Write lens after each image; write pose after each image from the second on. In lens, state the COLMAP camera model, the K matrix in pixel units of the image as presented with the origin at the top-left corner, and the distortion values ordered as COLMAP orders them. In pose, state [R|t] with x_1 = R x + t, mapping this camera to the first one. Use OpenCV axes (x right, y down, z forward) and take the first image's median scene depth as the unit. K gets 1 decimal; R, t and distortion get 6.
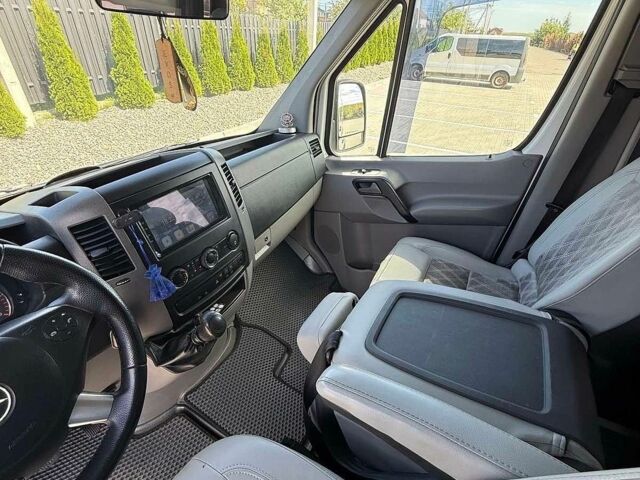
lens RADIAL K [[341.6, 0, 320.4], [0, 341.6, 236.3], [0, 0, 1]] dist [-0.000956, 0.000690]
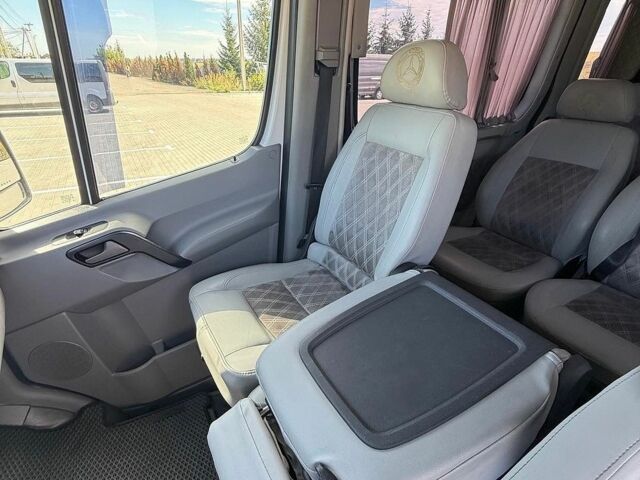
lens RADIAL K [[341.6, 0, 320.4], [0, 341.6, 236.3], [0, 0, 1]] dist [-0.000956, 0.000690]
pose [[0.512787, -0.406527, 0.756164, -0.121648], [0.450498, 0.877191, 0.166092, -0.089068], [-0.730822, 0.255481, 0.632953, 0.280146]]
